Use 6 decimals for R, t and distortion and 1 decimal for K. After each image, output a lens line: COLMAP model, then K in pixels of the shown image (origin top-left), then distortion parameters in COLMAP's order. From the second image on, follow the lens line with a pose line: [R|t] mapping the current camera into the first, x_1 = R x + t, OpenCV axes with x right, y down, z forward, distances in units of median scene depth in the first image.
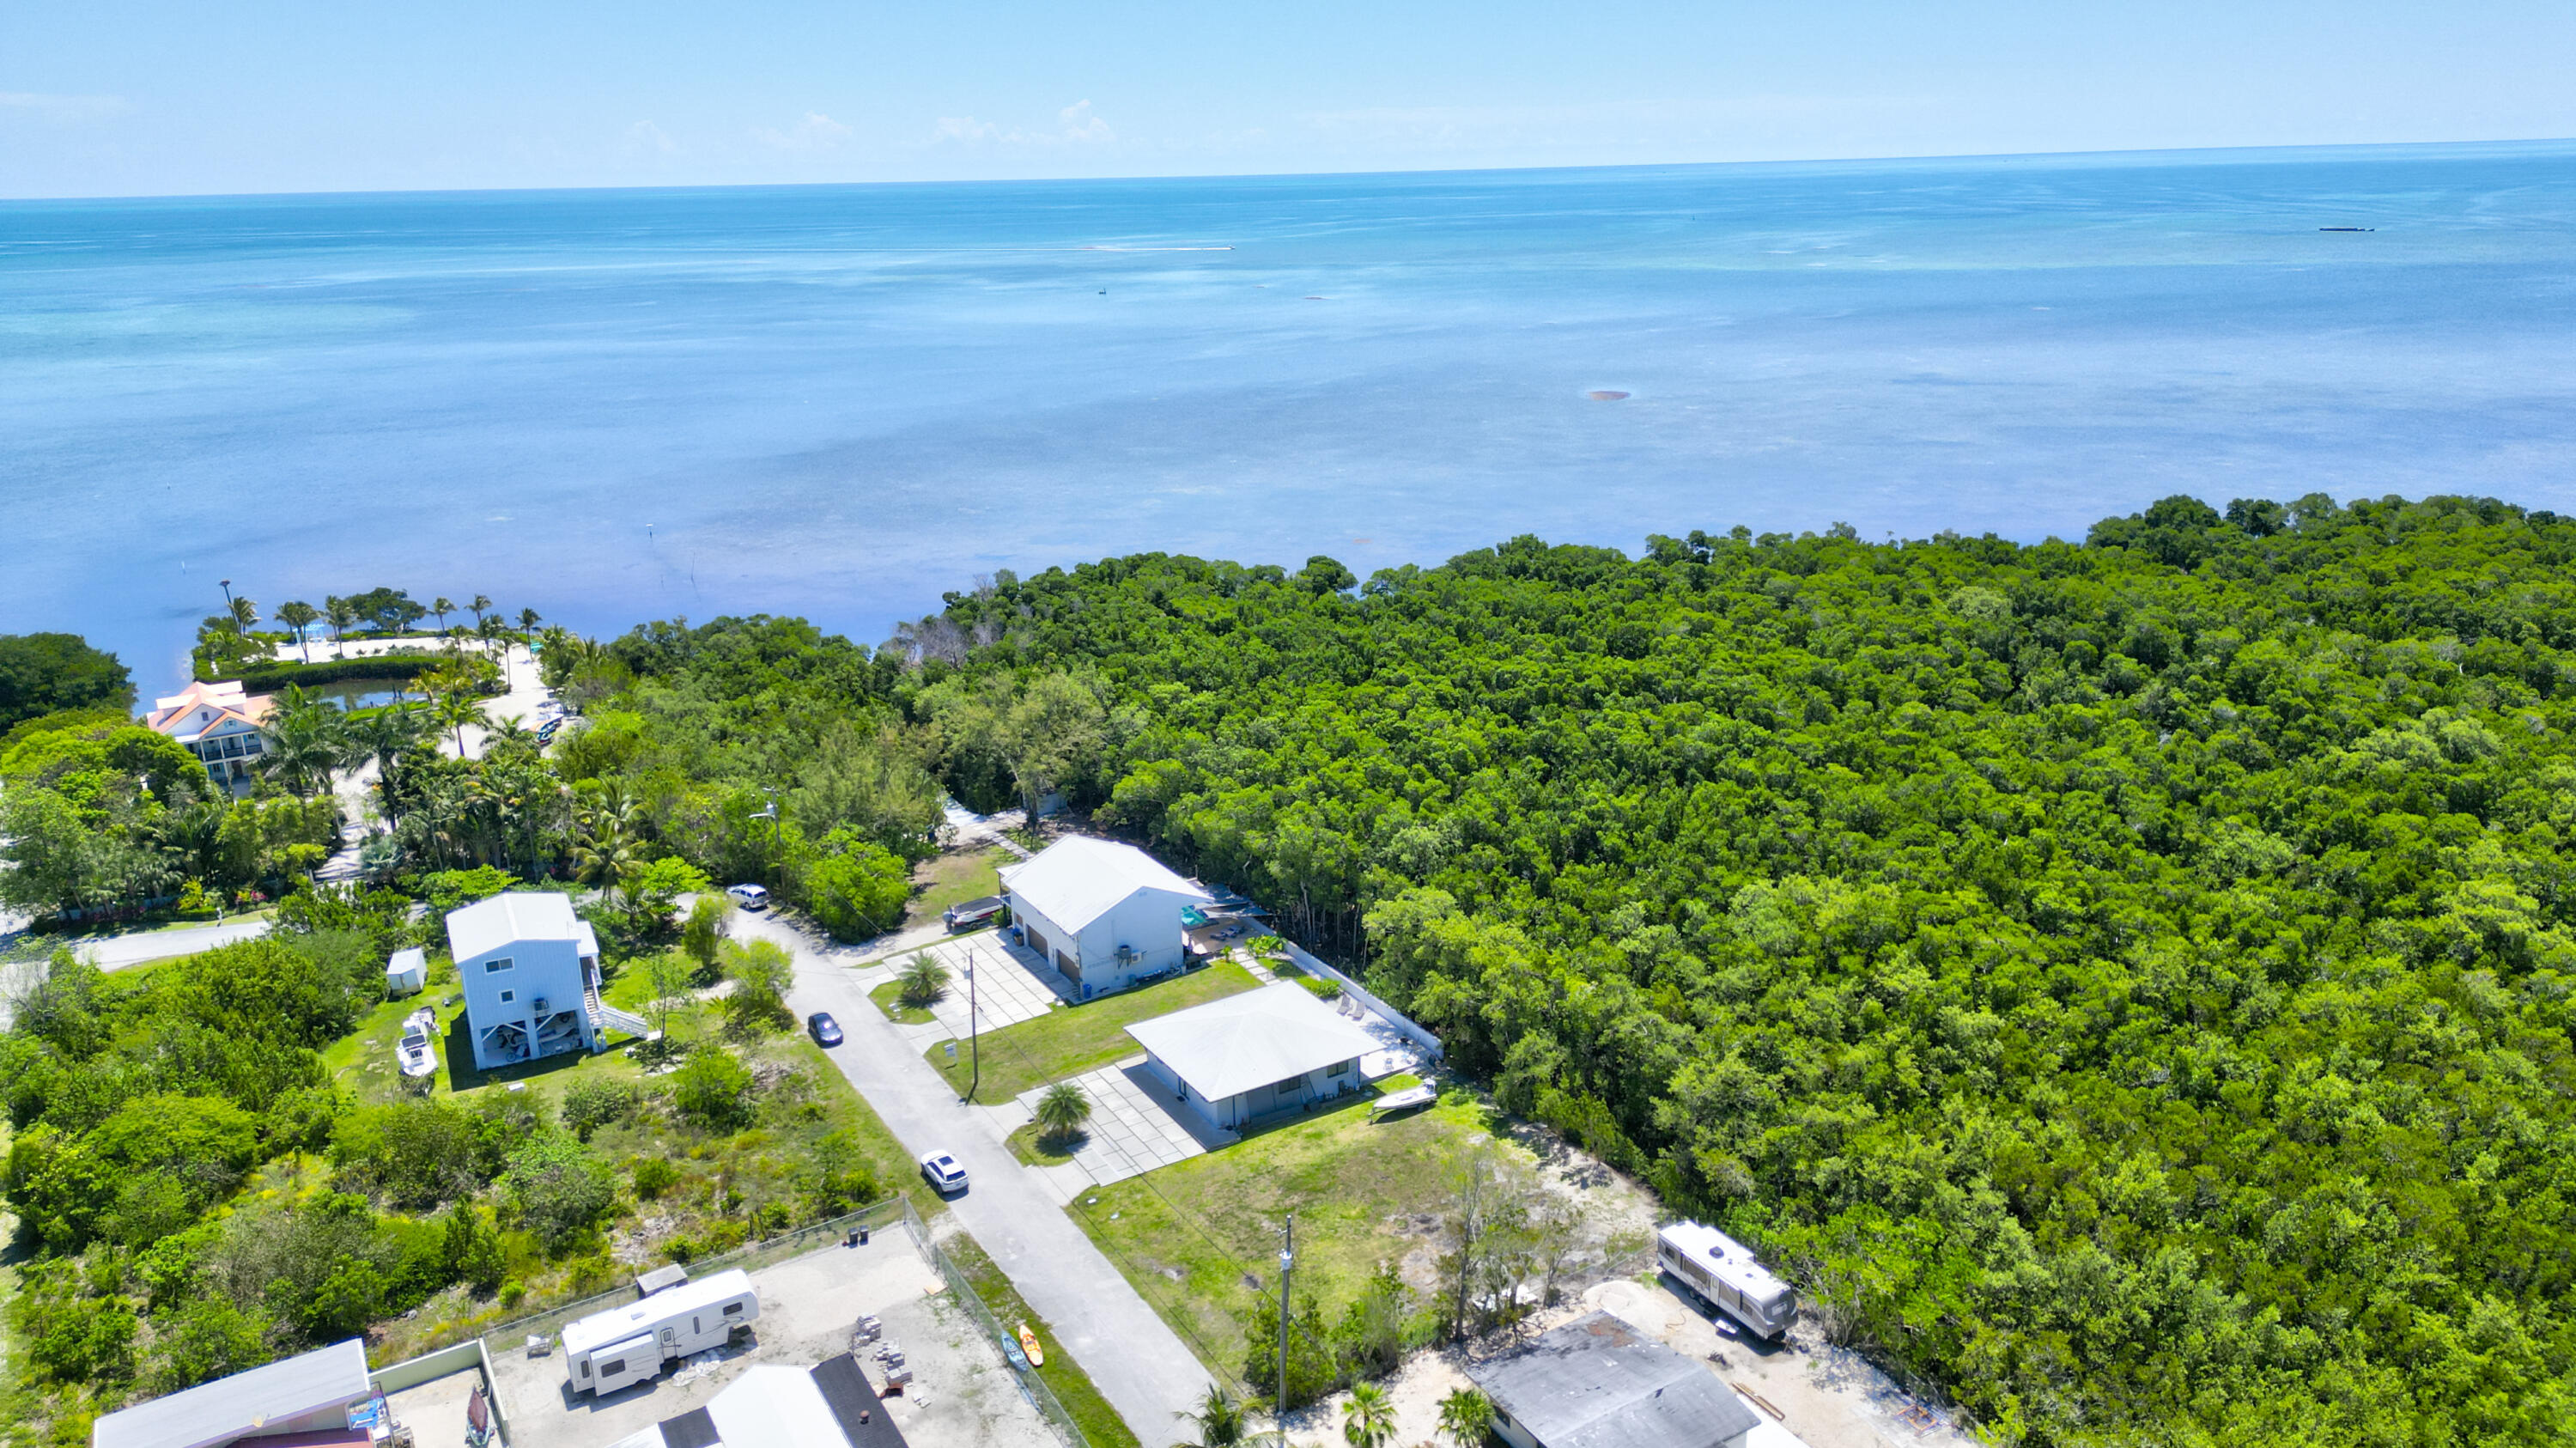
lens RADIAL K [[1790.2, 0, 1288.0], [0, 1790.2, 724.0], [0, 0, 1]] dist [0.108034, -0.136602]
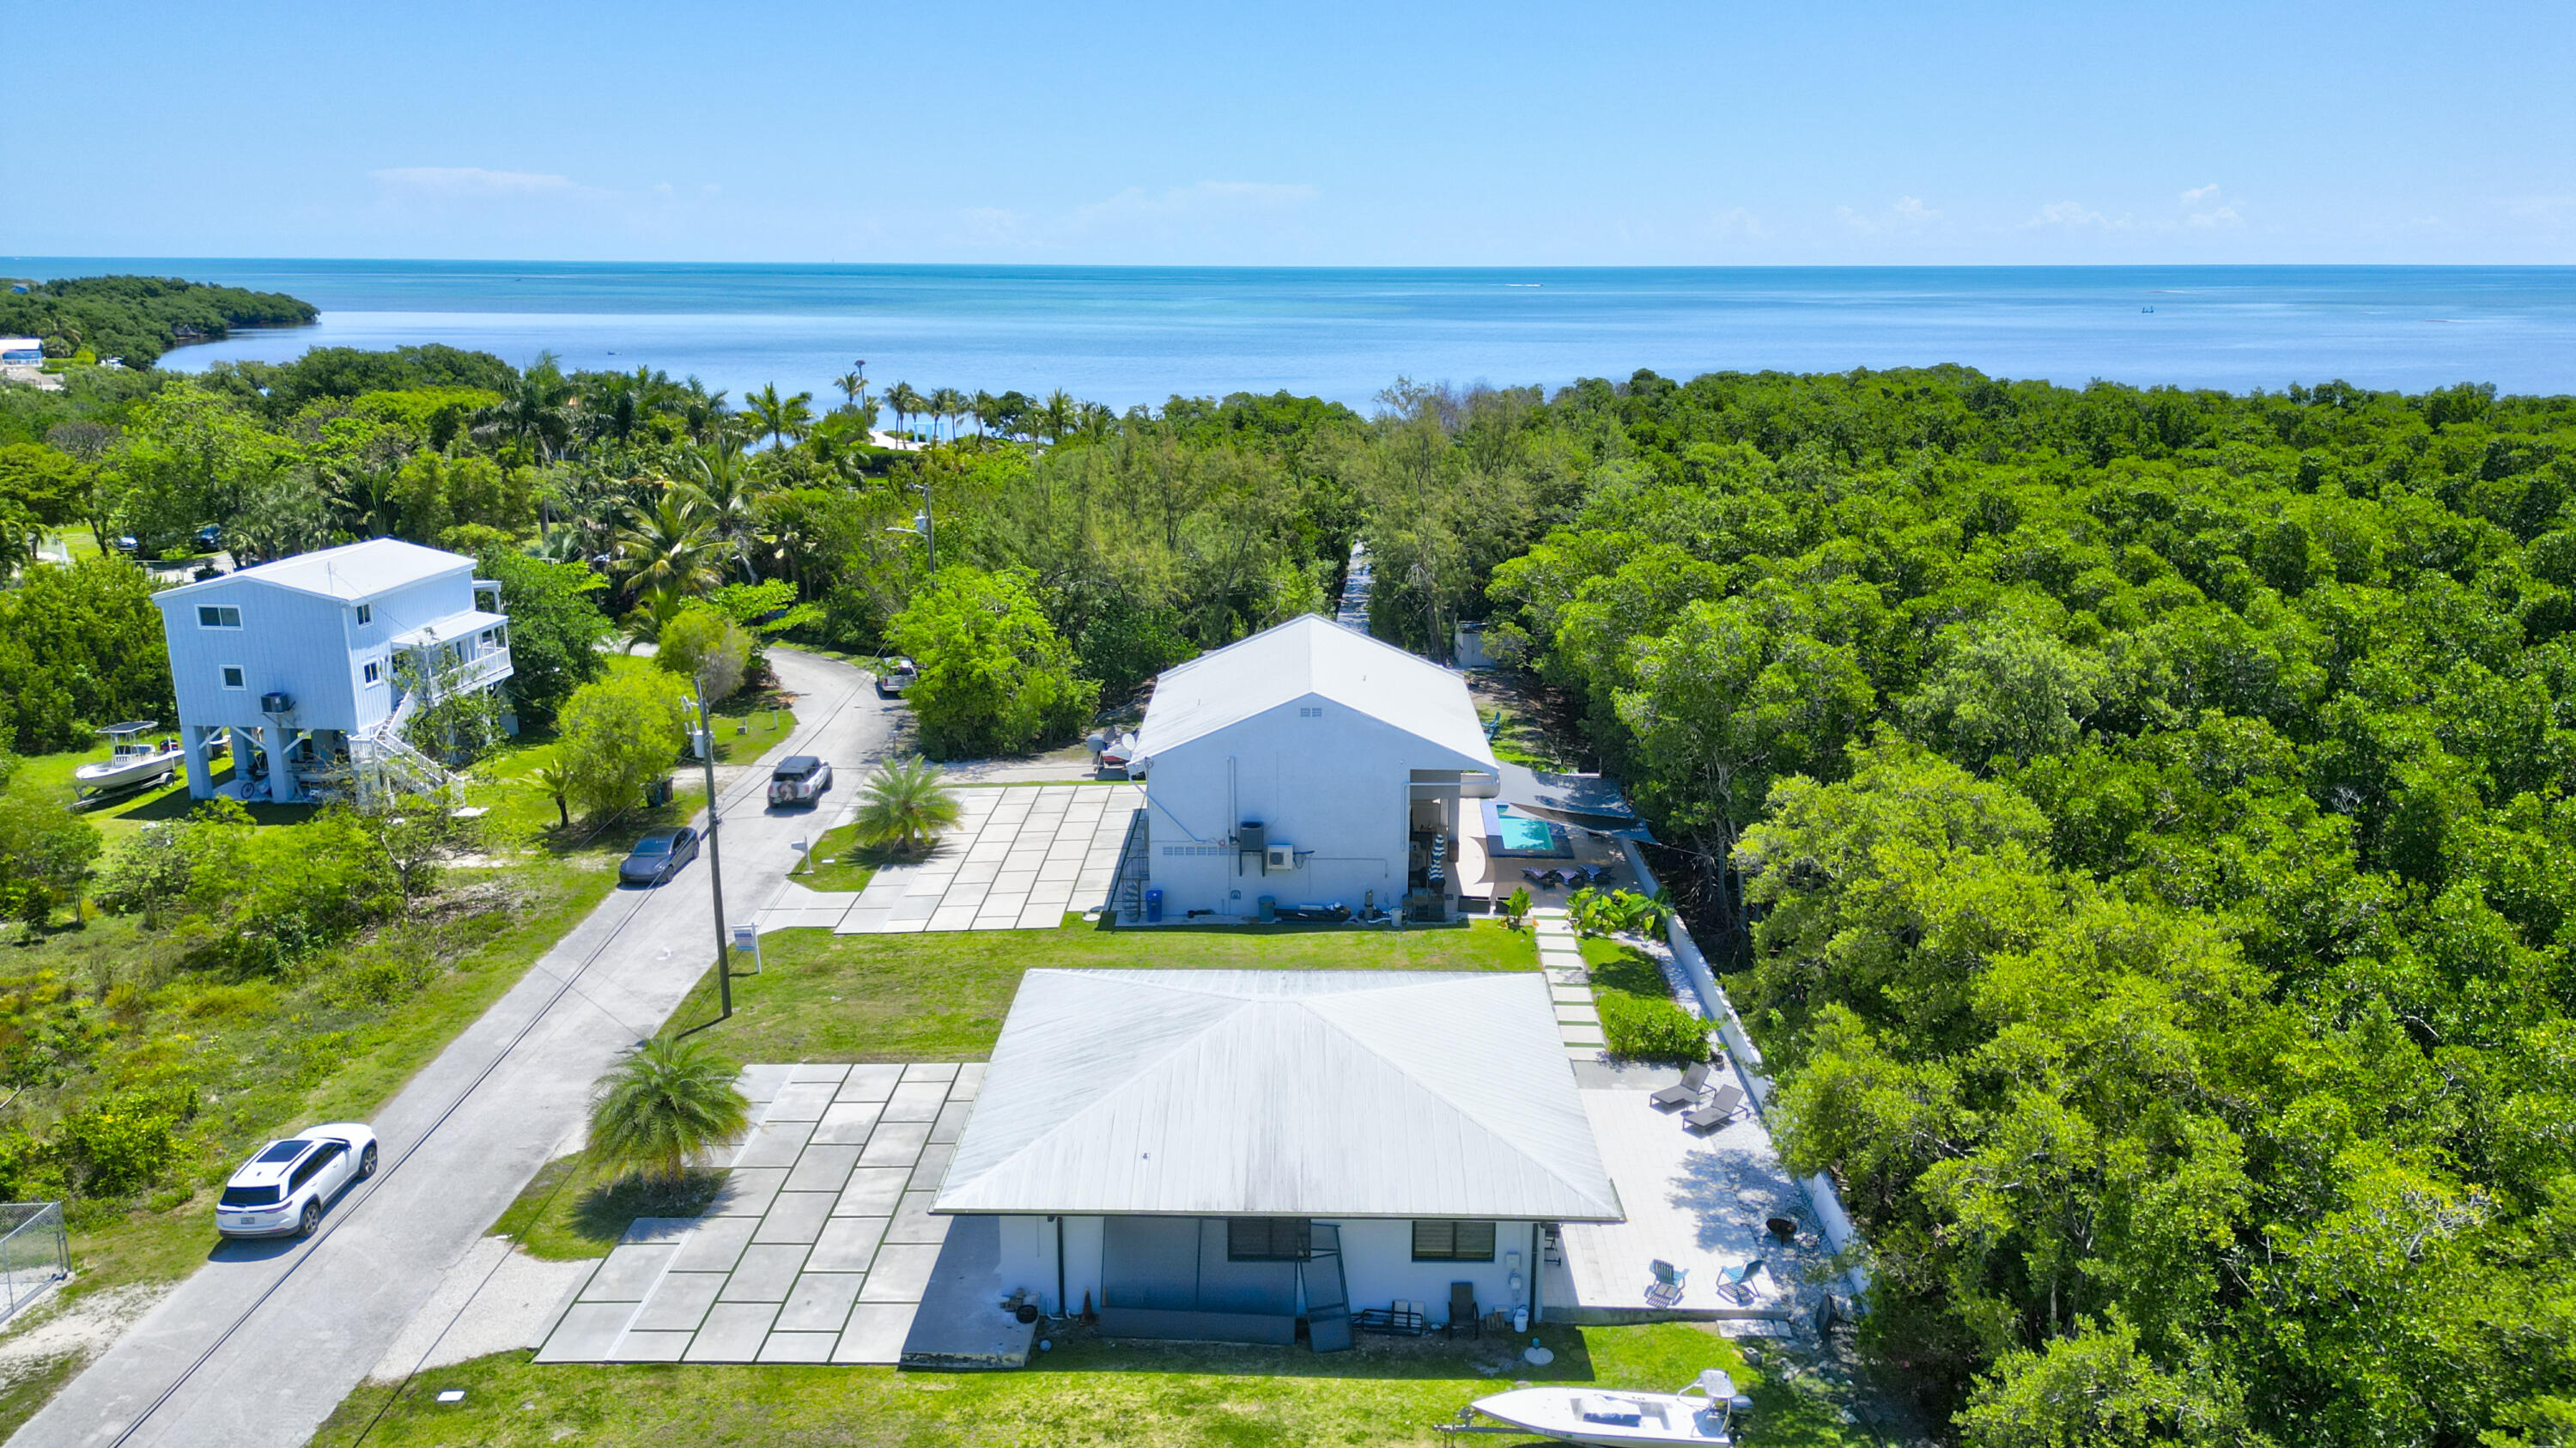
lens RADIAL K [[1810.6, 0, 1288.0], [0, 1810.6, 724.0], [0, 0, 1]] dist [0.074023, -0.065129]
pose [[0.850321, 0.156350, -0.502503, 0.123934], [-0.177847, 0.984044, 0.005230, 0.093165], [0.495303, 0.084921, 0.864560, 0.607212]]
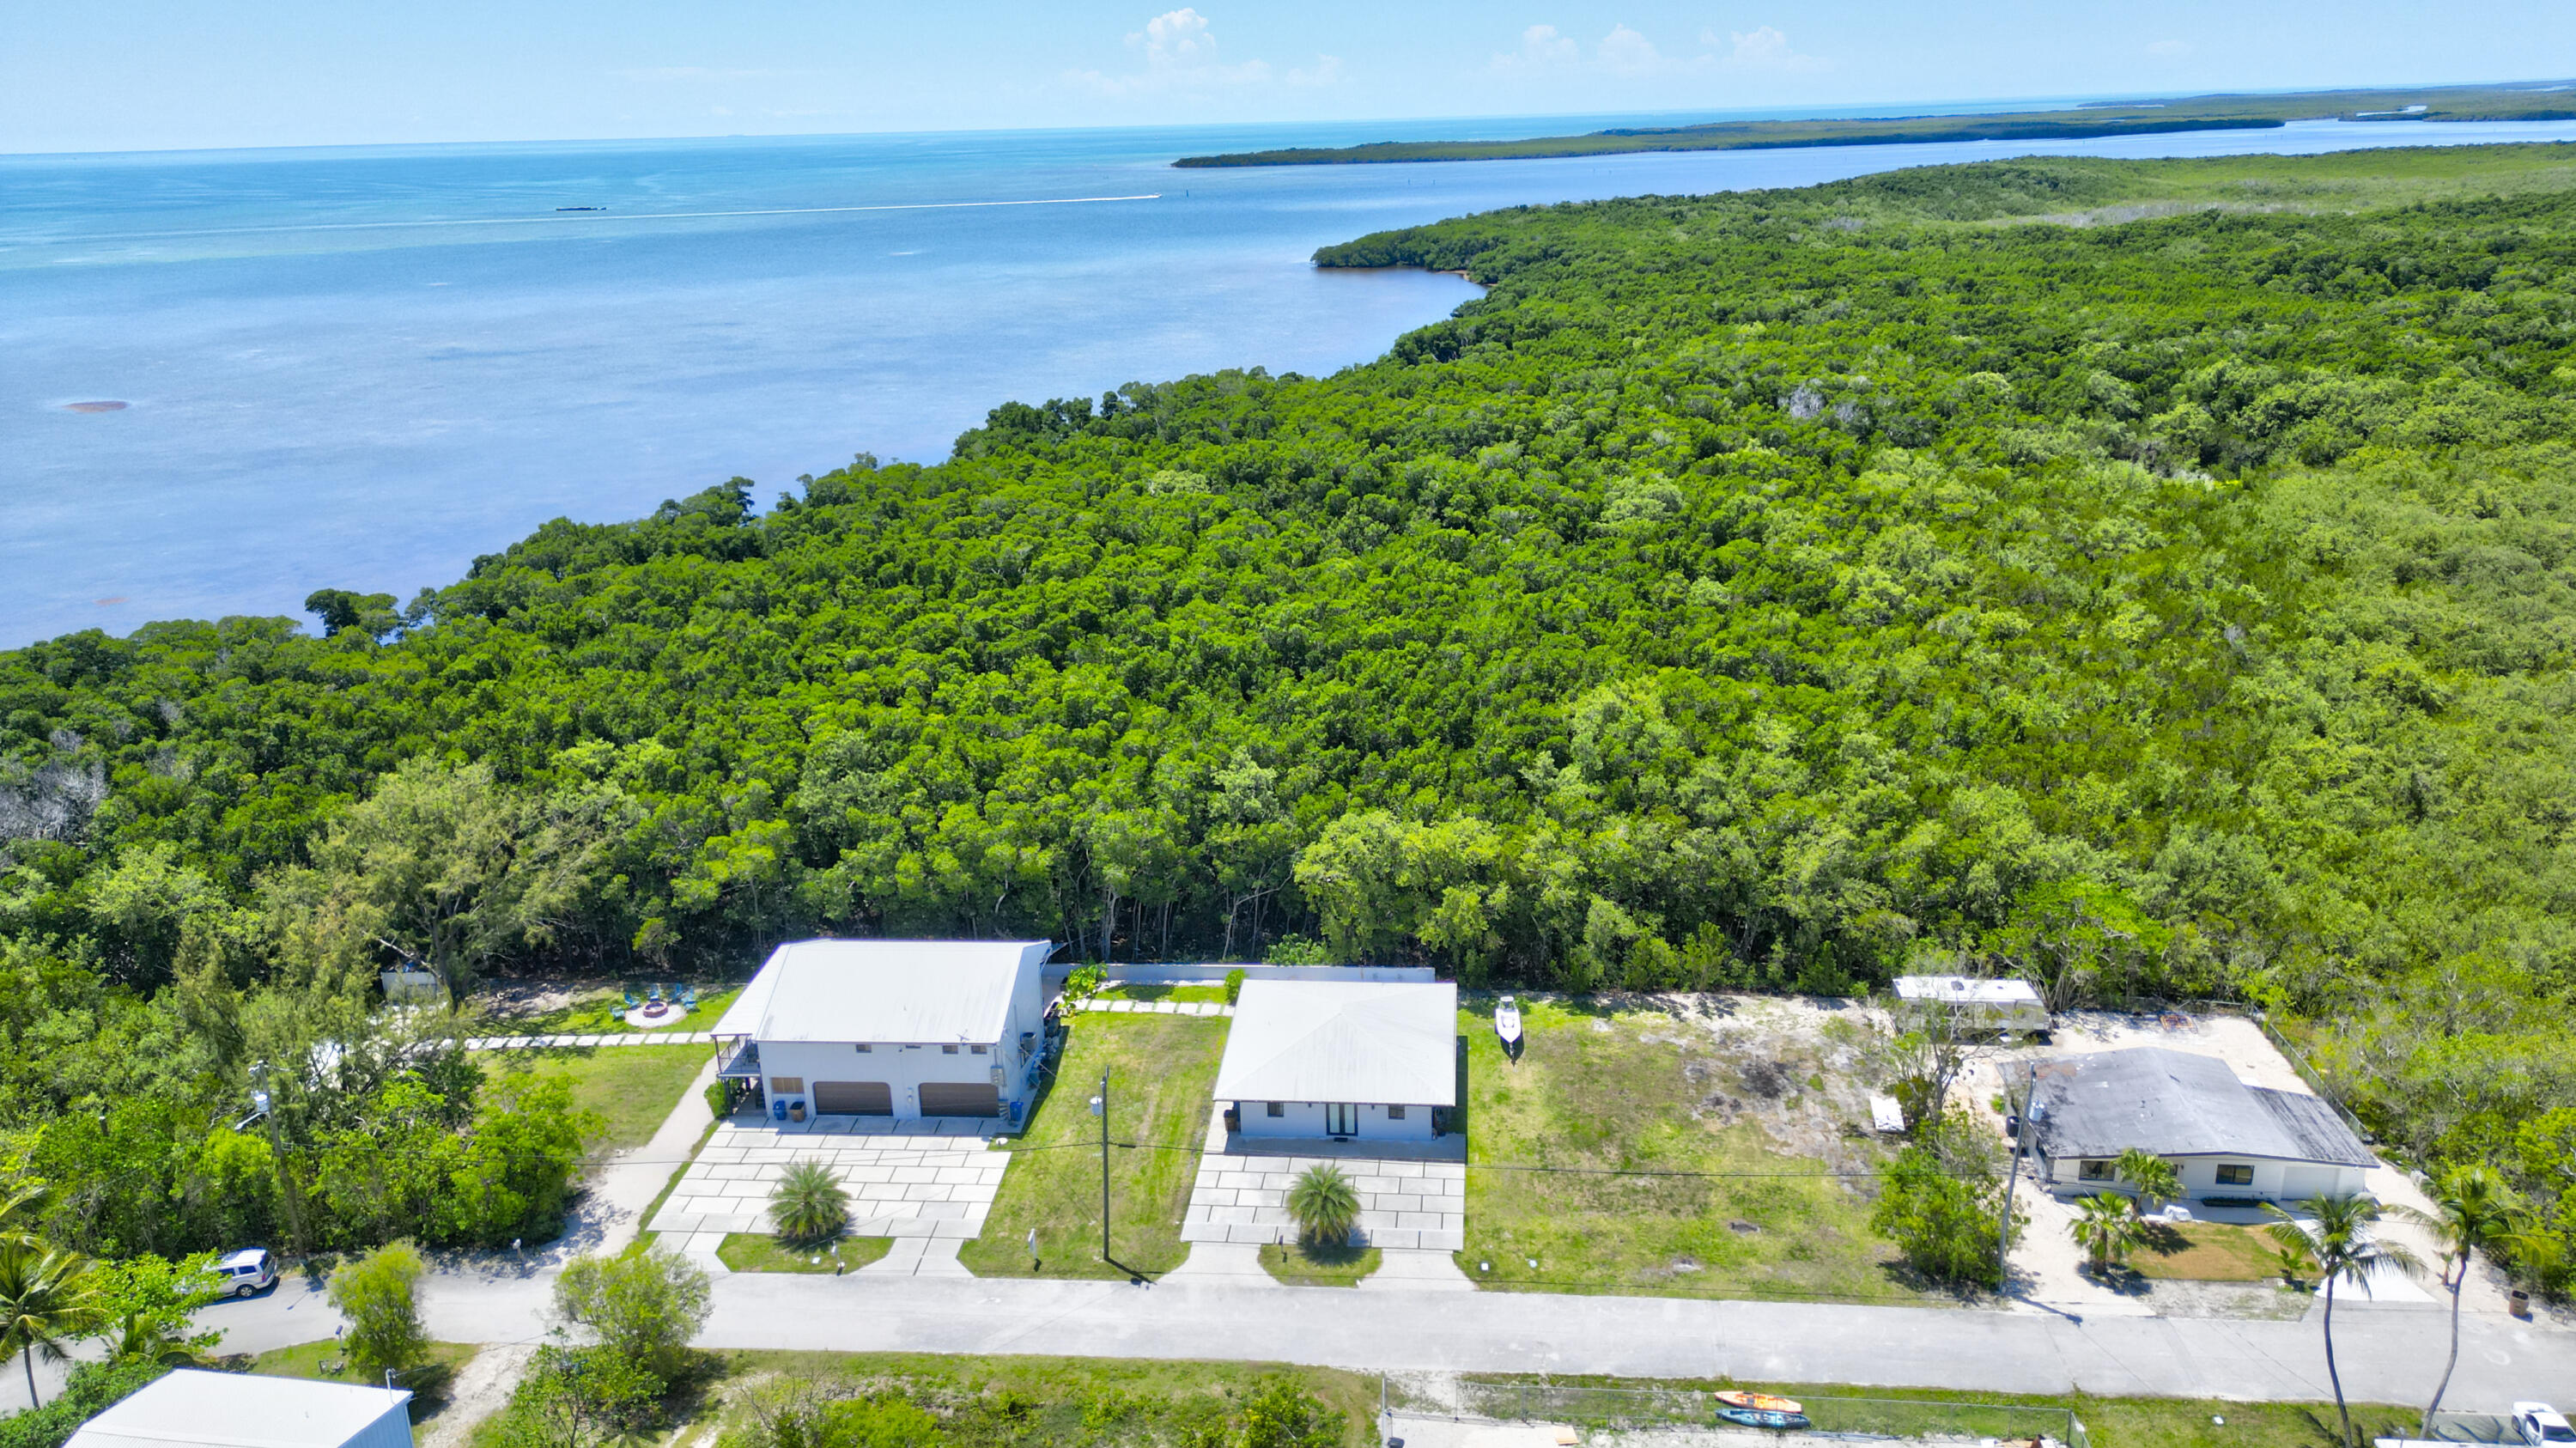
lens RADIAL K [[1790.2, 0, 1288.0], [0, 1790.2, 724.0], [0, 0, 1]] dist [0.108034, -0.136602]
pose [[0.588672, -0.246456, 0.769886, -0.541766], [0.247643, 0.961581, 0.118467, -0.056265], [-0.769505, 0.120919, 0.627089, 0.426850]]
